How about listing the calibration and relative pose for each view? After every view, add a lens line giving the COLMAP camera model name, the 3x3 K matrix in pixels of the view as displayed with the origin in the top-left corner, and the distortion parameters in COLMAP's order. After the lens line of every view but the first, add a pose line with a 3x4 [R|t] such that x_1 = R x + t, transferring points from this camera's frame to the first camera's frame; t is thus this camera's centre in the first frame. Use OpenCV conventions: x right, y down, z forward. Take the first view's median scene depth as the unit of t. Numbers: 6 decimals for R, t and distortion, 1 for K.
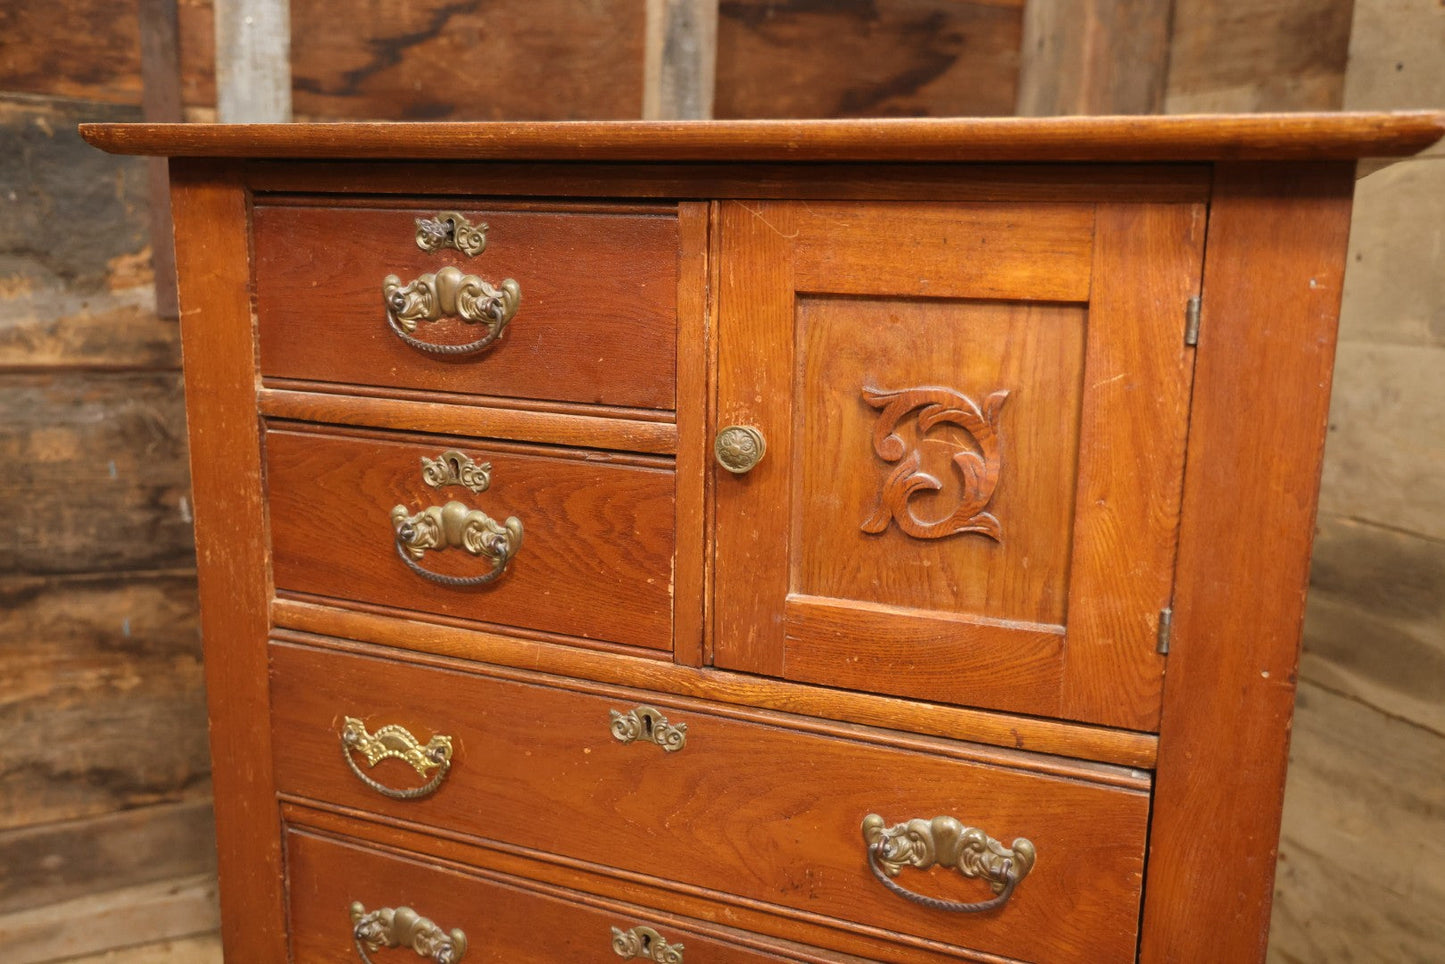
lens RADIAL K [[1293.7, 0, 726.8], [0, 1293.7, 475.2], [0, 0, 1]] dist [-0.036093, 0.116358]
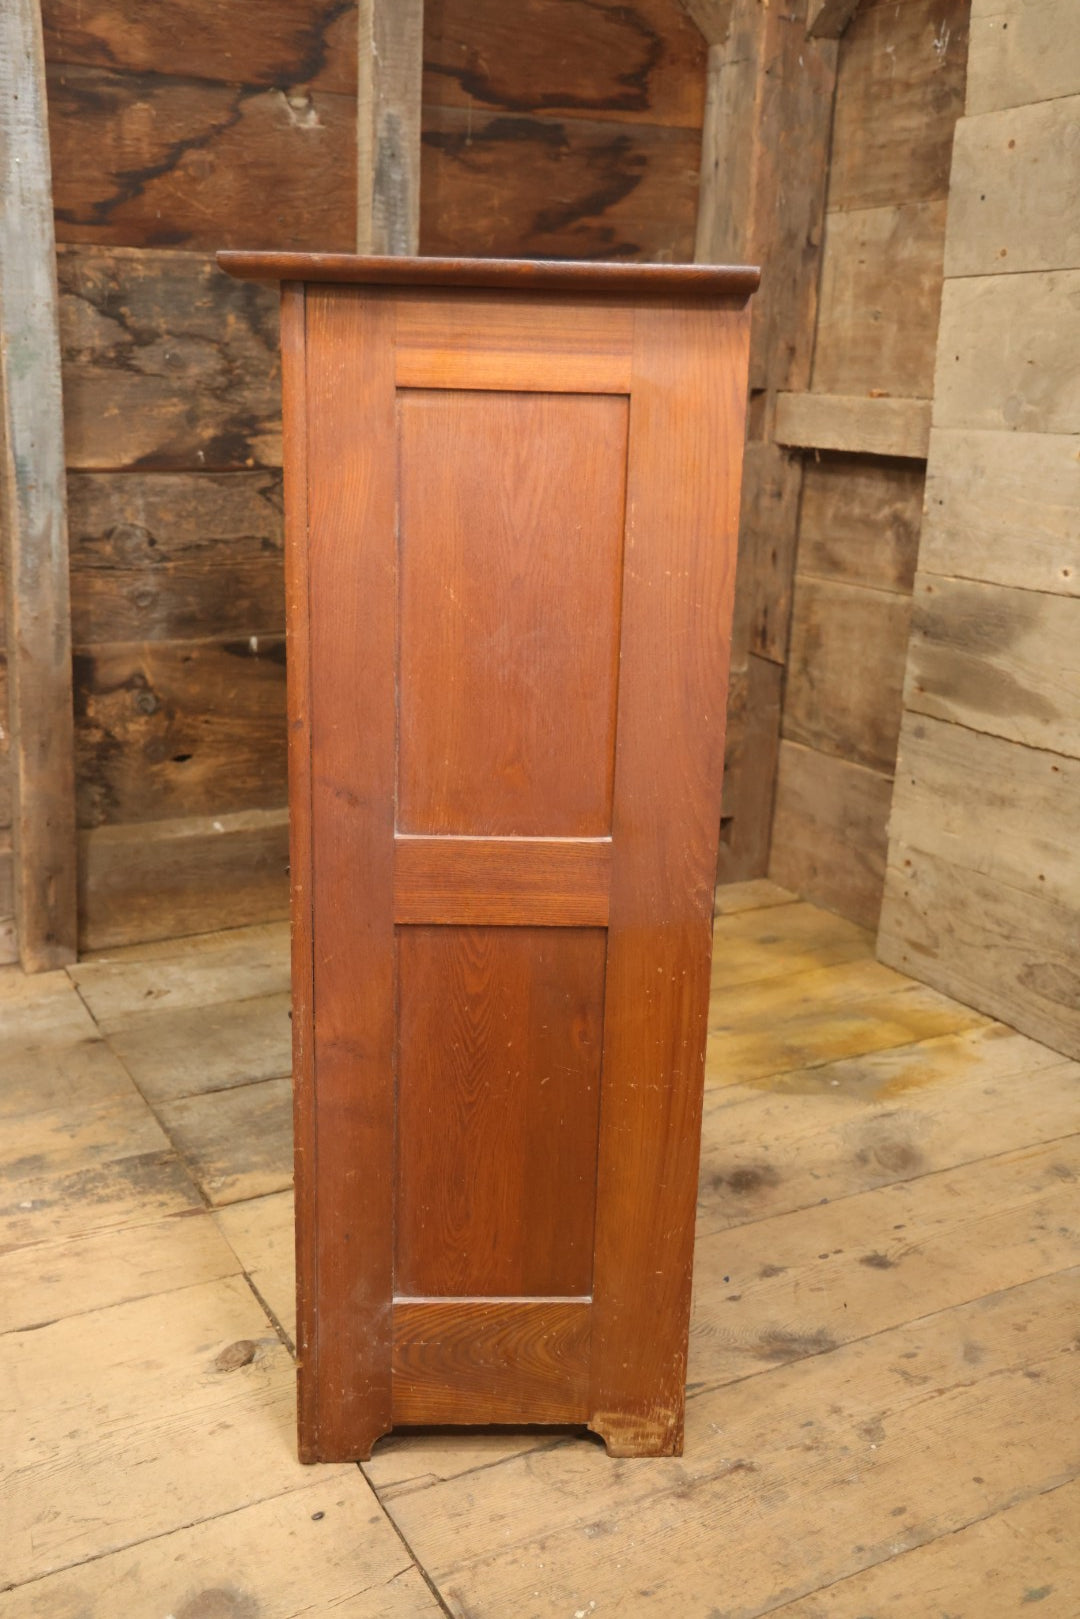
lens RADIAL K [[1598.8, 0, 537.6], [0, 1598.8, 807.0], [0, 0, 1]] dist [-0.004299, 0.131287]
pose [[0.997953, -0.029951, 0.056509, -0.004421], [0.024684, 0.995480, 0.091705, 0.220657], [-0.059000, -0.090123, 0.994182, -1.086513]]
